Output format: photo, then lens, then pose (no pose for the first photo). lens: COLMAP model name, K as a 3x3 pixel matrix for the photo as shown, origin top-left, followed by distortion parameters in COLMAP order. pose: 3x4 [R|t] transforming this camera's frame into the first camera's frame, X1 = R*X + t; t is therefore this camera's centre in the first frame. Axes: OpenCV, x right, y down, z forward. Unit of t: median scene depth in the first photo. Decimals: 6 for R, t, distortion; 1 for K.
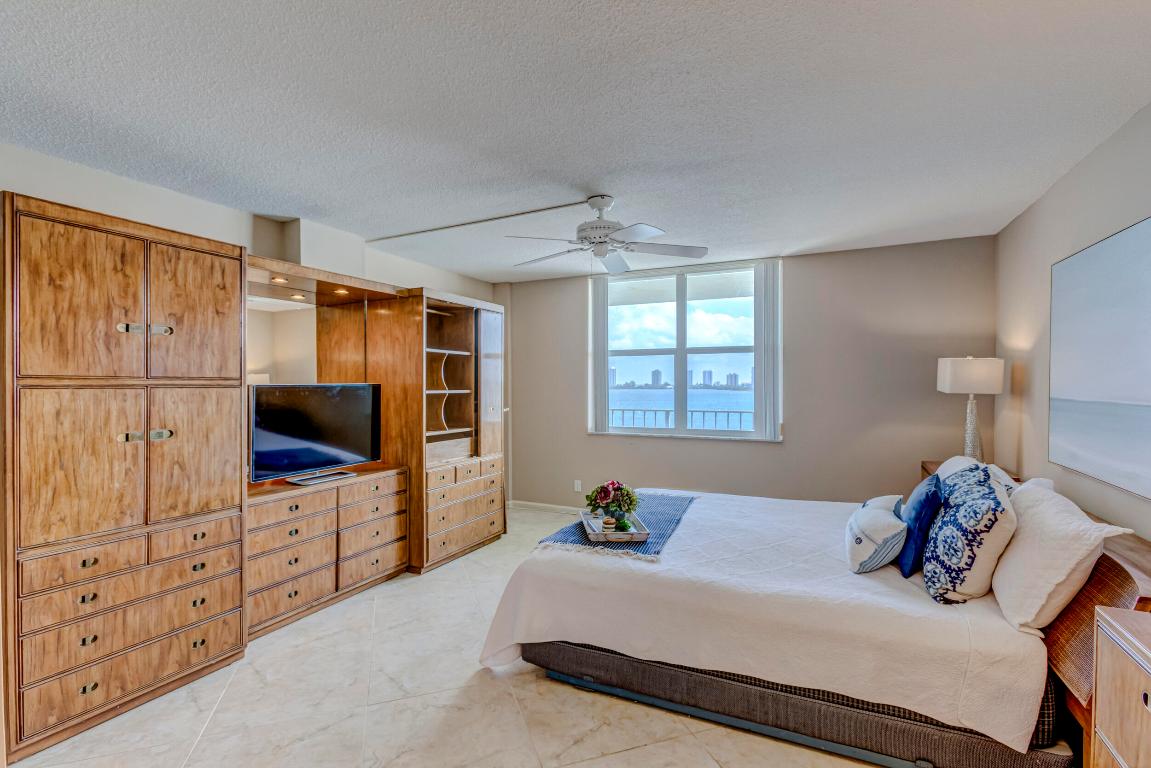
lens RADIAL K [[533.1, 0, 576.7], [0, 533.1, 389.6], [0, 0, 1]] dist [0.009619, 0.001058]
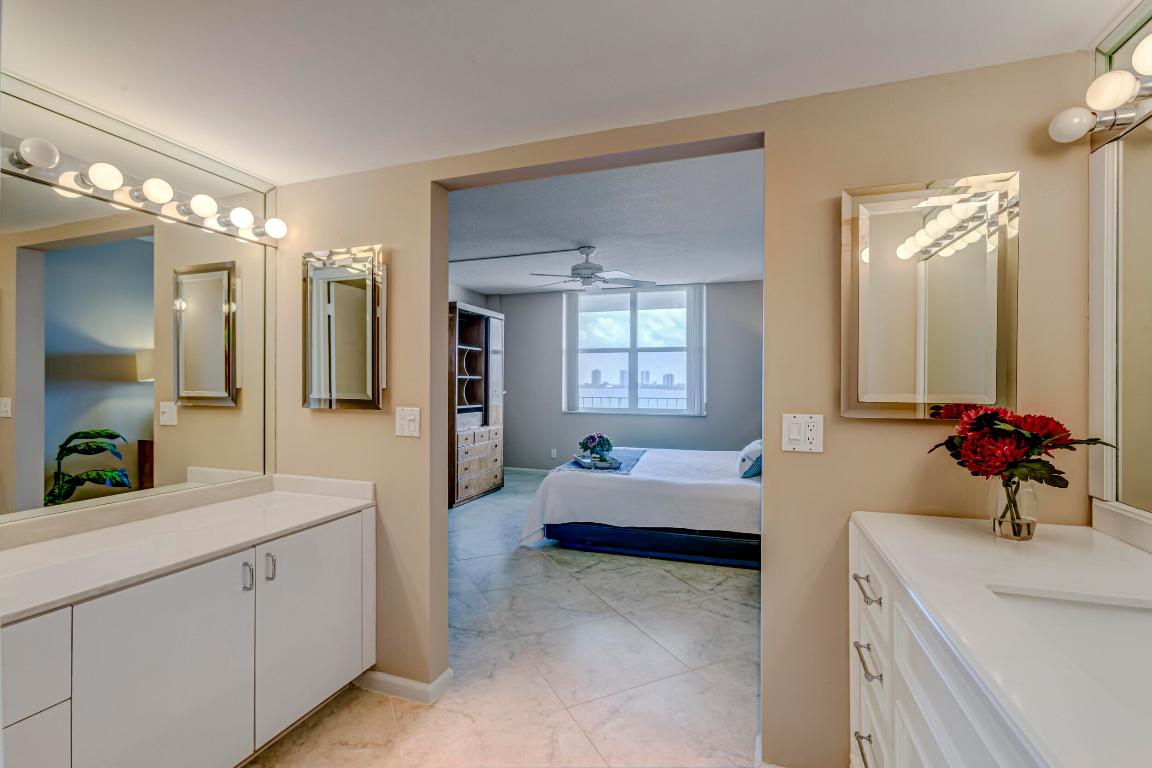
lens RADIAL K [[533.5, 0, 573.5], [0, 533.5, 382.3], [0, 0, 1]] dist [0.009619, 0.001058]
pose [[0.994101, 0.005228, 0.108330, -0.121193], [-0.003798, 0.999903, -0.013406, 0.033743], [-0.108389, 0.012916, 0.994025, -0.385905]]
